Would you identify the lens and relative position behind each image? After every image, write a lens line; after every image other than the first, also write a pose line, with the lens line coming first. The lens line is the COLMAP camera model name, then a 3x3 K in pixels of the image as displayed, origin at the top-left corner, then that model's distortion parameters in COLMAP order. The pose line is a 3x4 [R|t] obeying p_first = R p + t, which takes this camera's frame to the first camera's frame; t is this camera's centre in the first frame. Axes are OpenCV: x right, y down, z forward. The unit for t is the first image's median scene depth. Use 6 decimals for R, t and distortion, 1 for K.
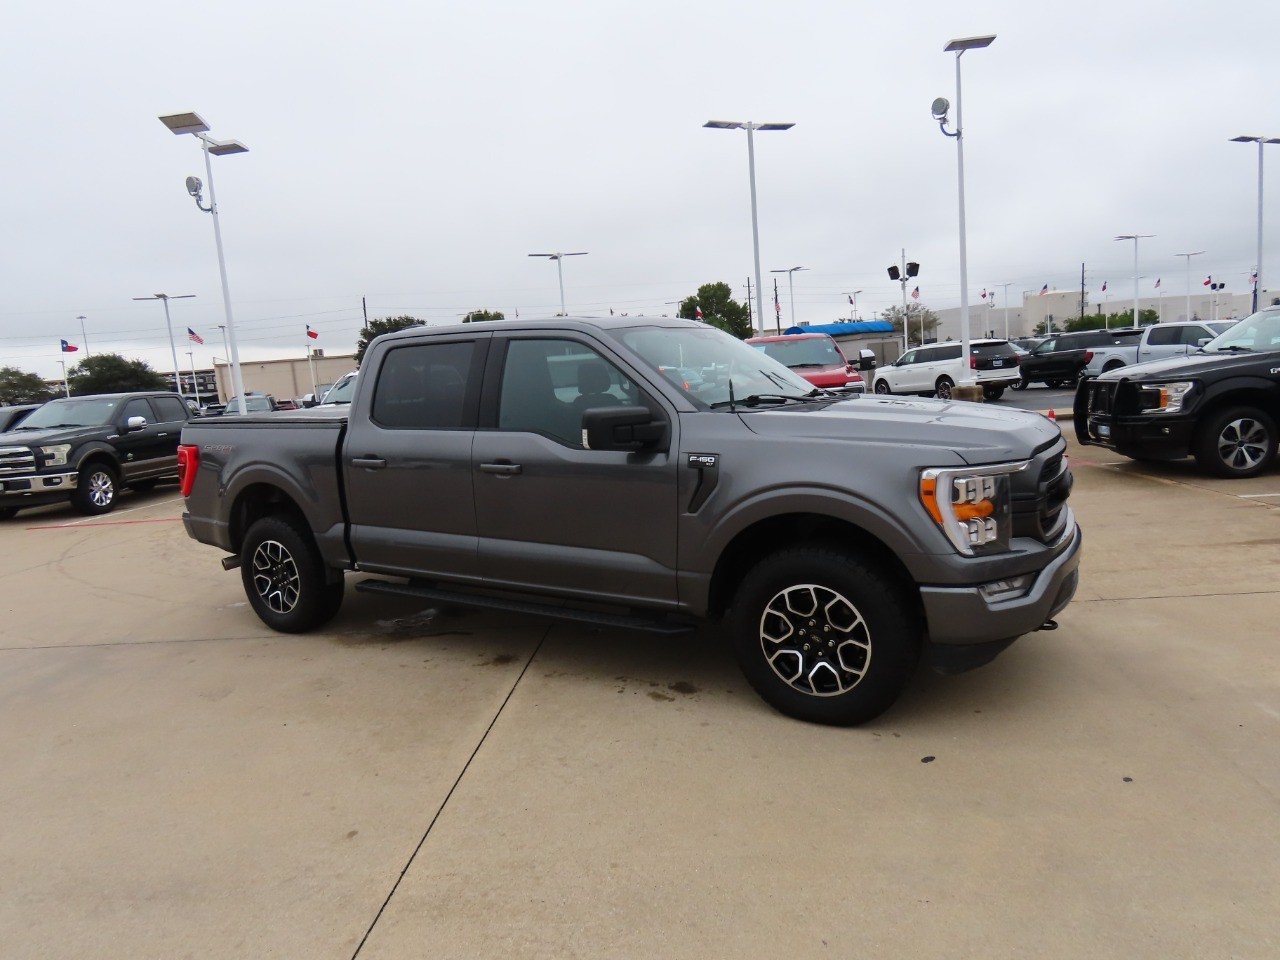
lens RADIAL K [[818.0, 0, 649.4], [0, 818.0, 480.4], [0, 0, 1]] dist [-0.010899, 0.002108]
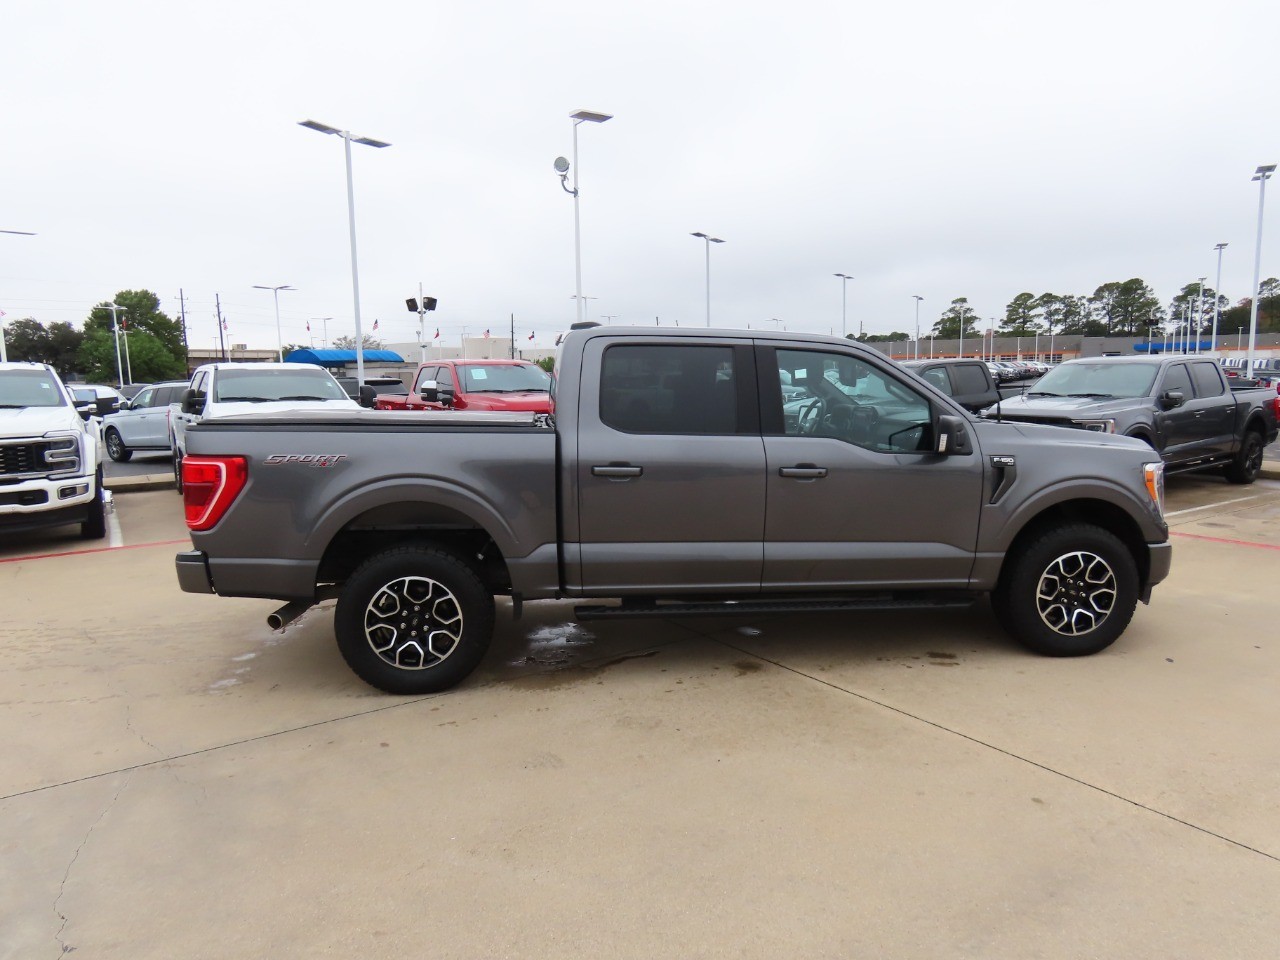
lens RADIAL K [[818.0, 0, 642.9], [0, 818.0, 480.1], [0, 0, 1]] dist [-0.010899, 0.002108]
pose [[0.784128, -0.014032, 0.620441, -0.882540], [0.038797, 0.998897, -0.026441, 0.012736], [-0.619386, 0.044804, 0.783807, 0.284578]]
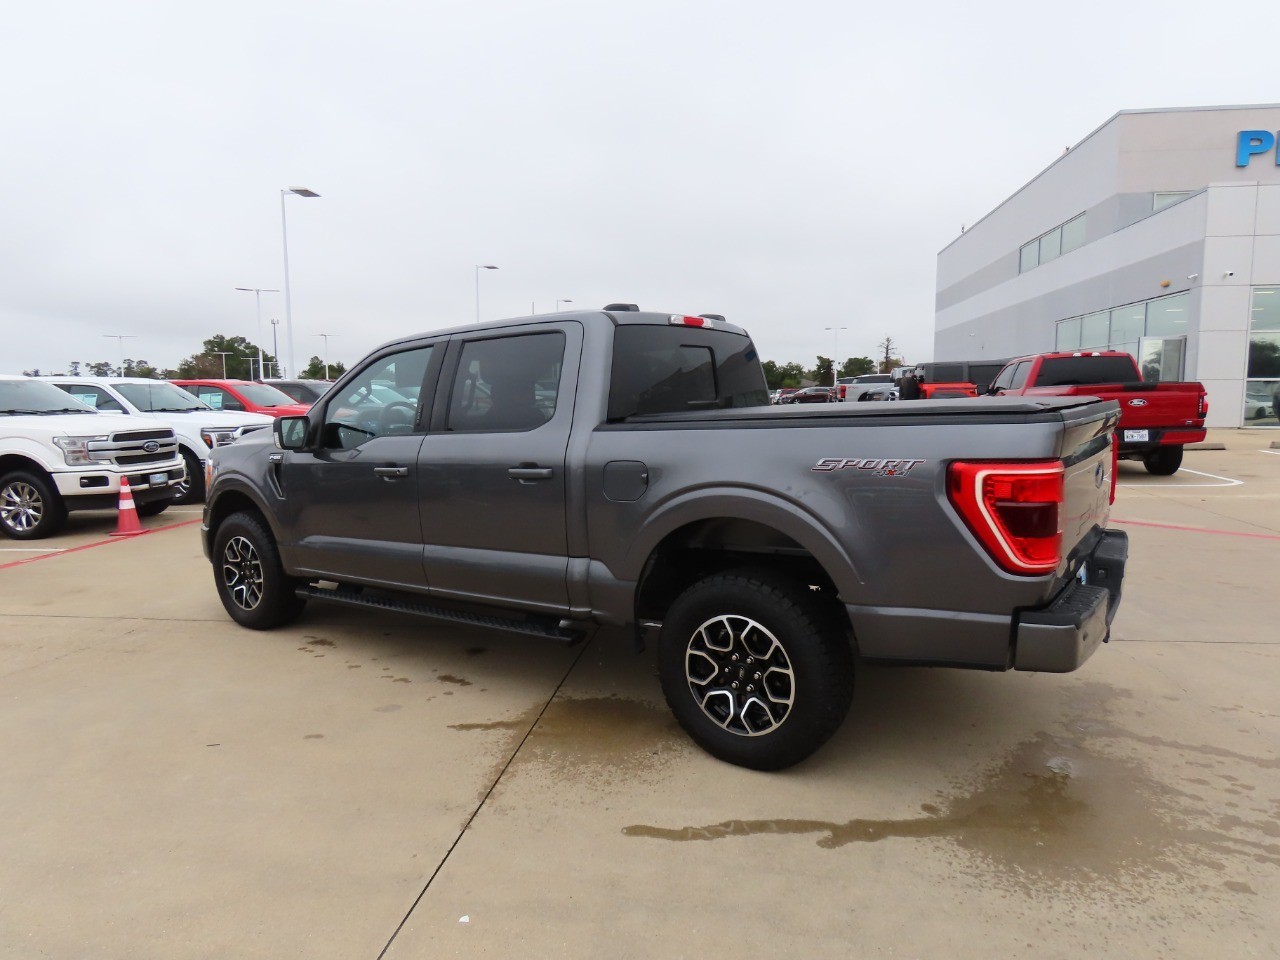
lens RADIAL K [[818.0, 0, 649.4], [0, 818.0, 481.6], [0, 0, 1]] dist [-0.010899, 0.002108]
pose [[-0.994070, 0.078480, 0.075268, -0.297411], [0.094072, 0.967851, 0.233270, -0.251807], [-0.054541, 0.238967, -0.969495, 2.142561]]
